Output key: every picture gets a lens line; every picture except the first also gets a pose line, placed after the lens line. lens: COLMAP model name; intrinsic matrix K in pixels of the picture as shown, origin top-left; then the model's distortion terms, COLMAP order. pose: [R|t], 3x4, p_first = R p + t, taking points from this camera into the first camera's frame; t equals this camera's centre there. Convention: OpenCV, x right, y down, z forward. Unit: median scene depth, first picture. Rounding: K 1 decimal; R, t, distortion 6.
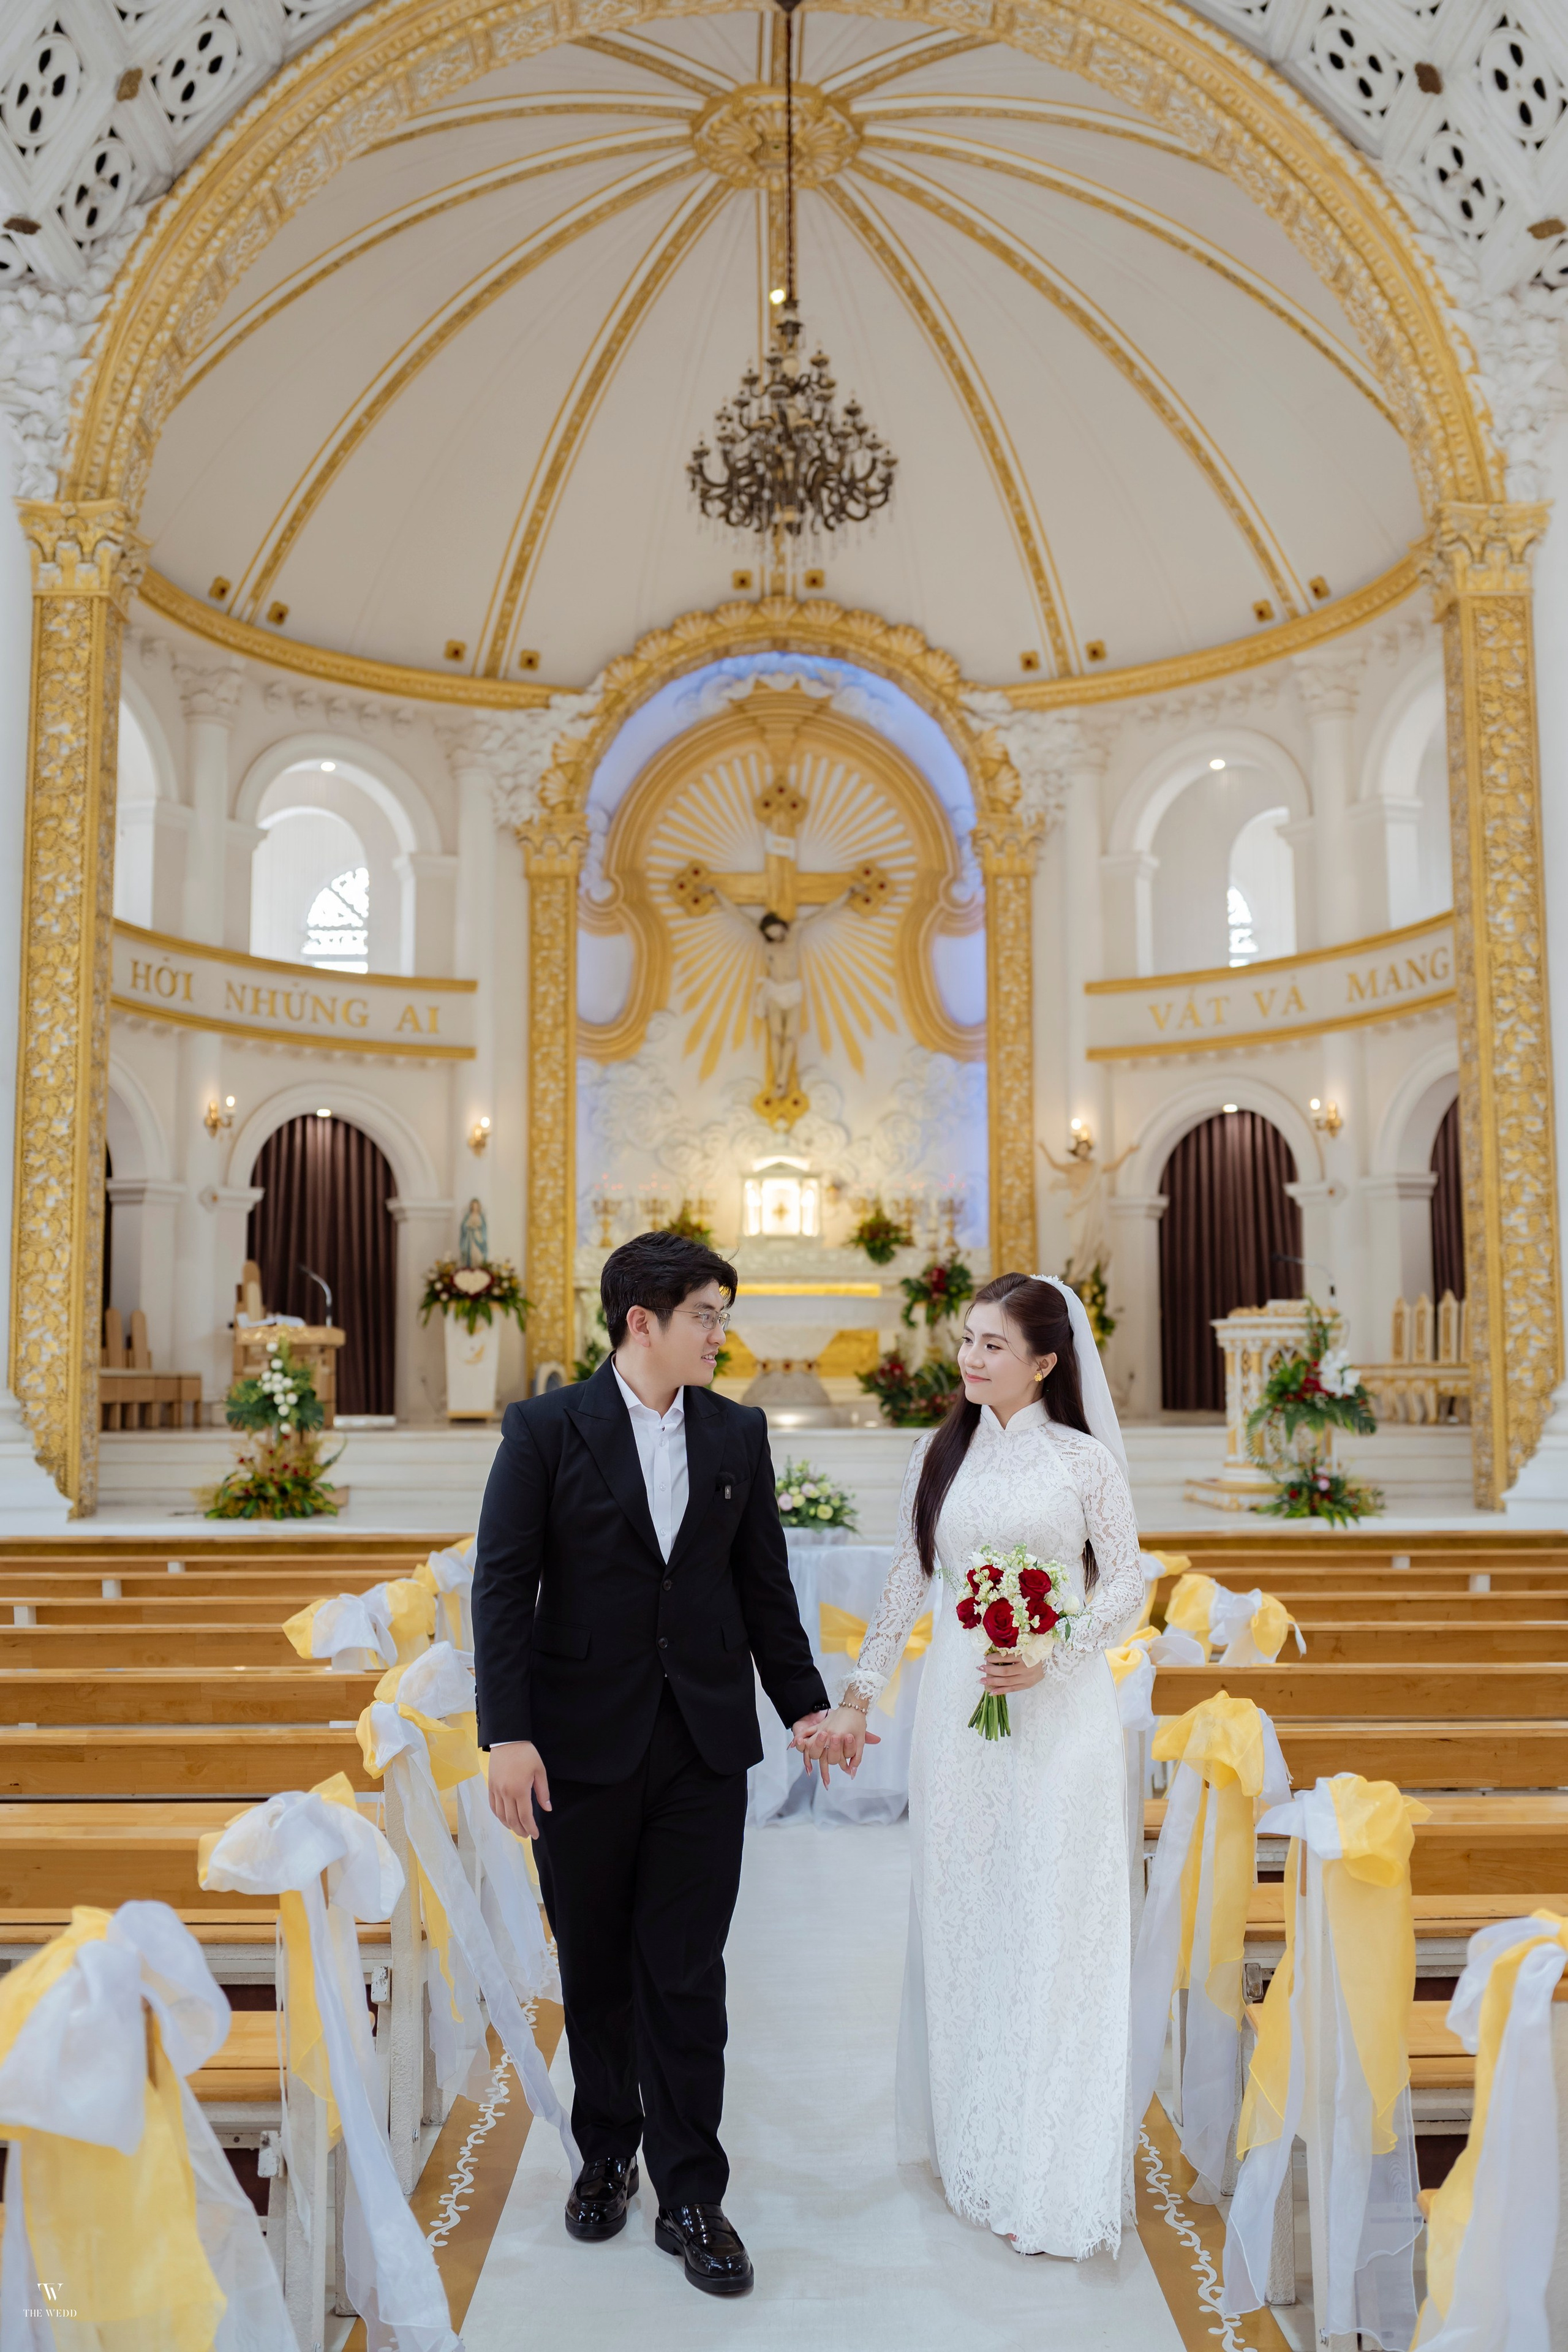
lens RADIAL K [[2108.9, 0, 809.8], [0, 2108.9, 1191.2], [0, 0, 1]] dist [-0.049569, 0.024079]
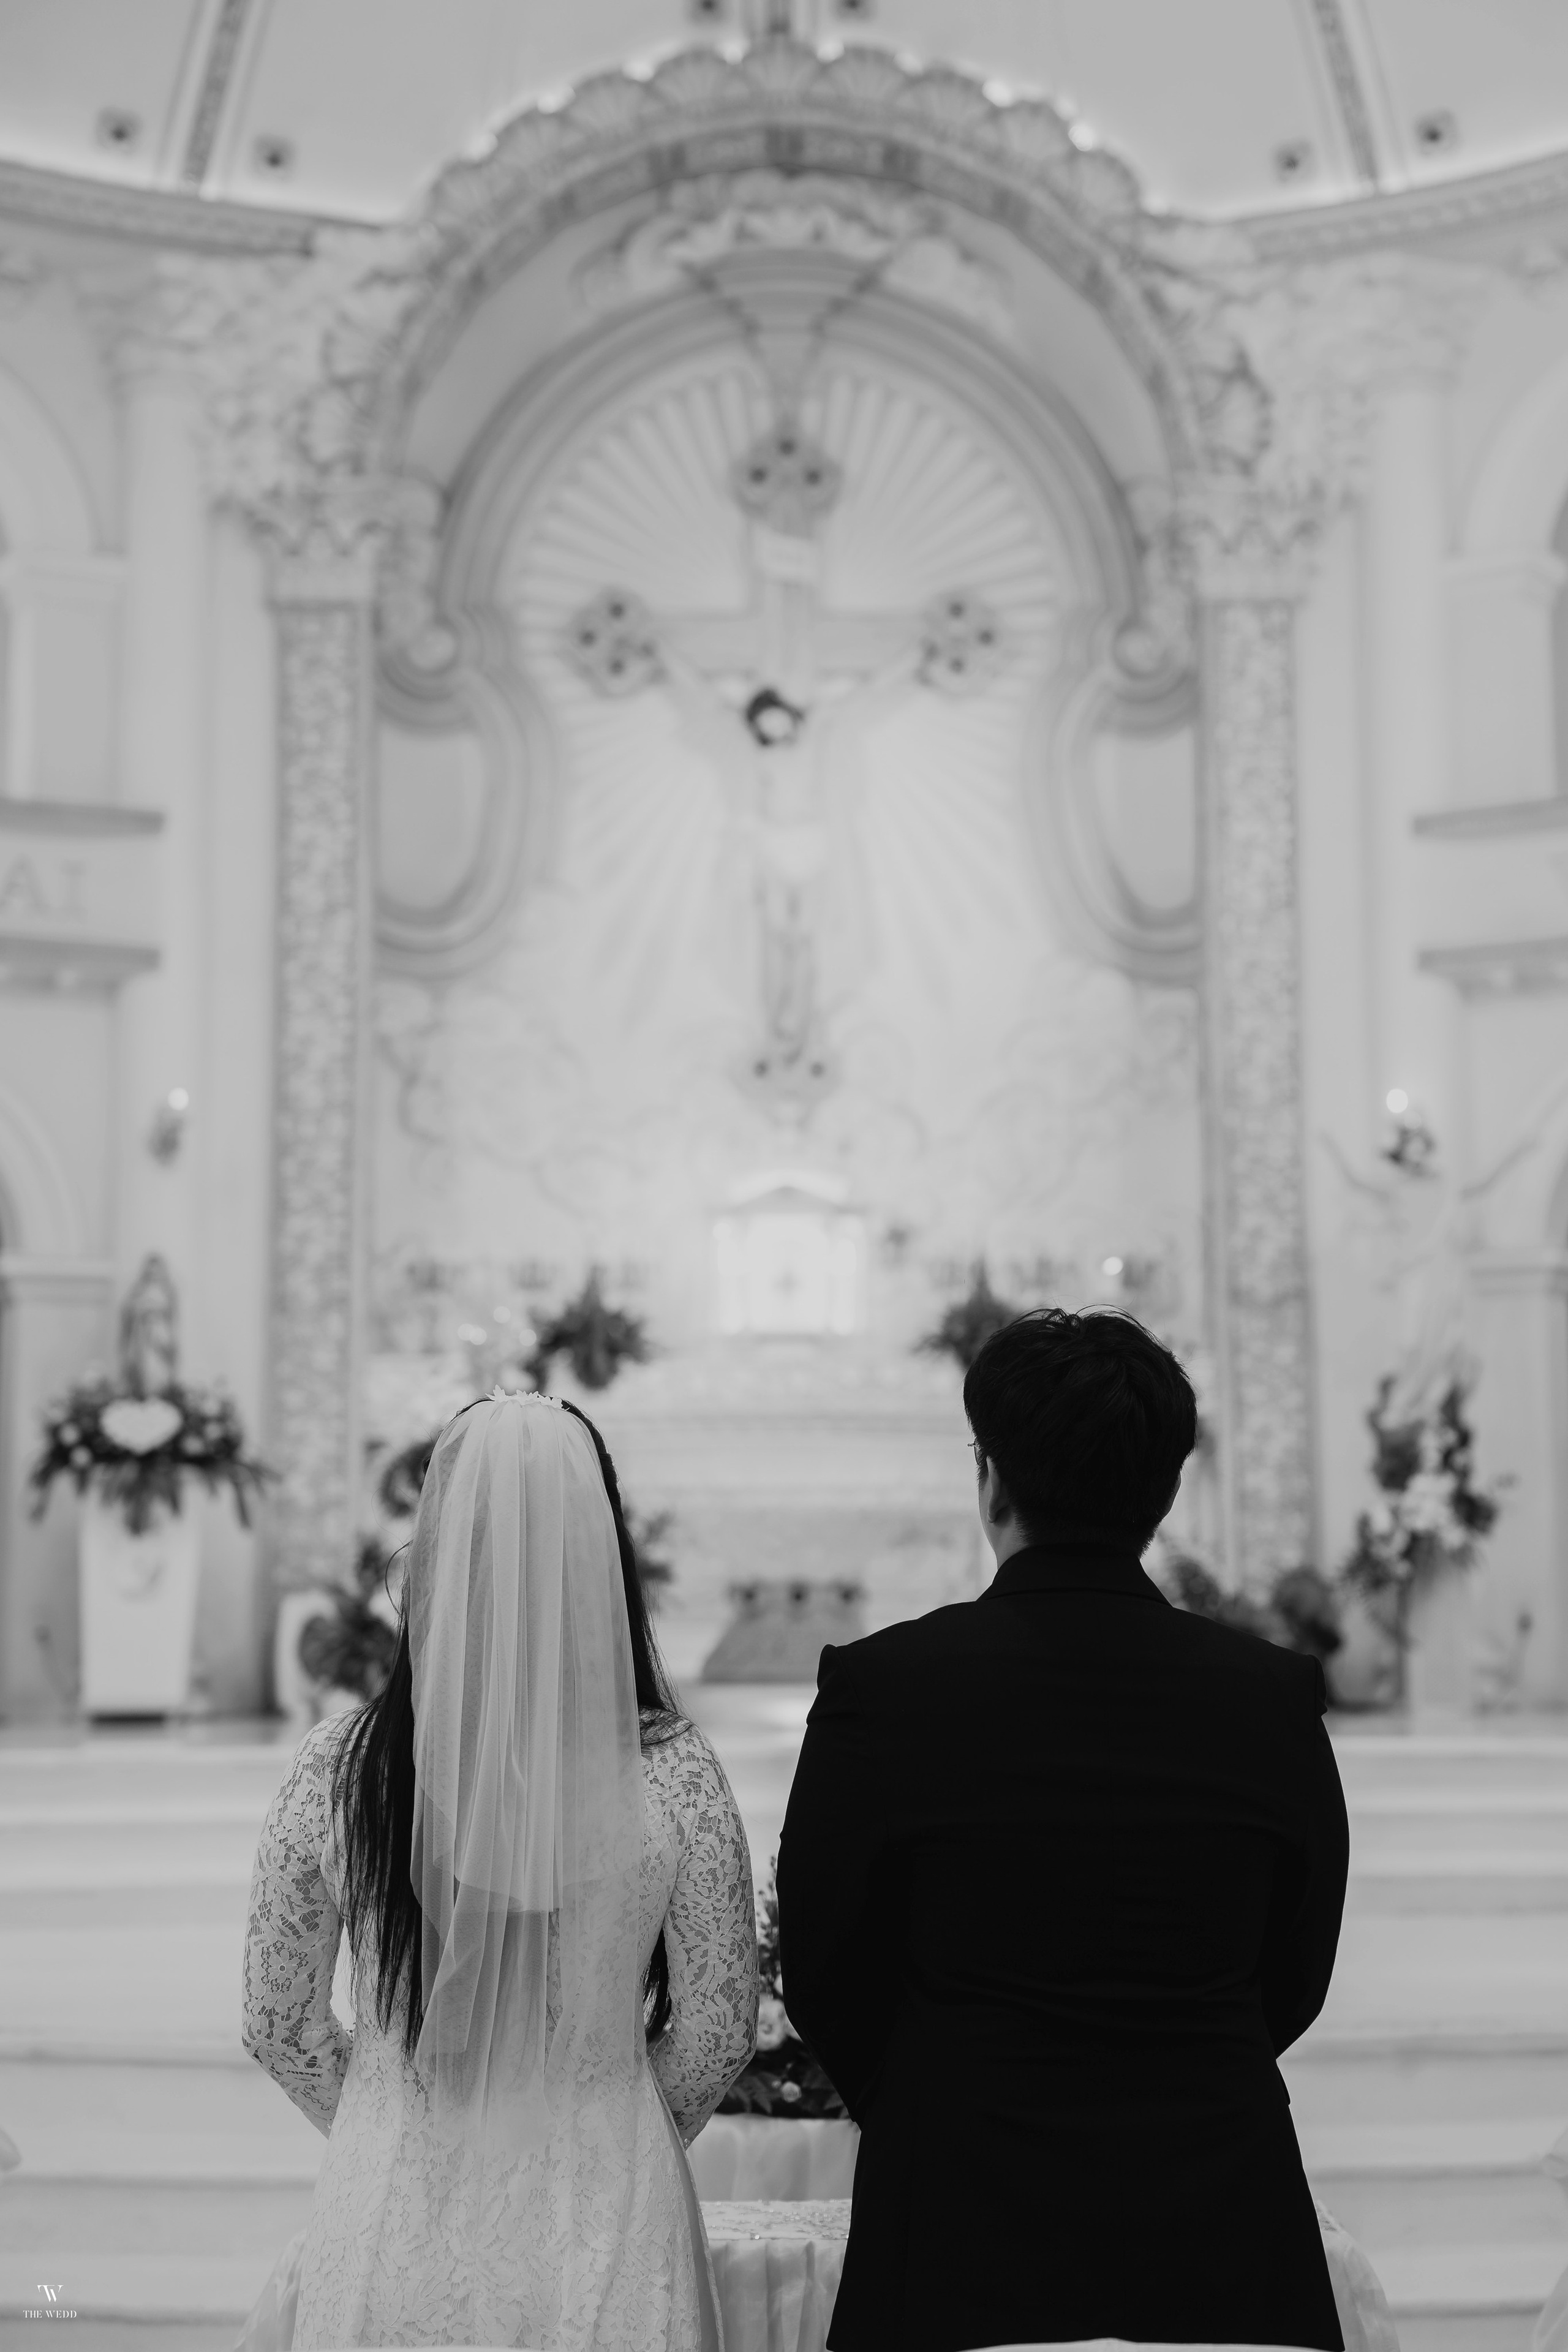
lens RADIAL K [[3295.0, 0, 815.1], [0, 3295.0, 1193.8], [0, 0, 1]] dist [0.148022, 0.000000]
pose [[0.999949, -0.001623, -0.009967, 0.000508], [0.001171, 0.998978, -0.045183, 0.023423], [0.010031, 0.045169, 0.998929, 0.232714]]
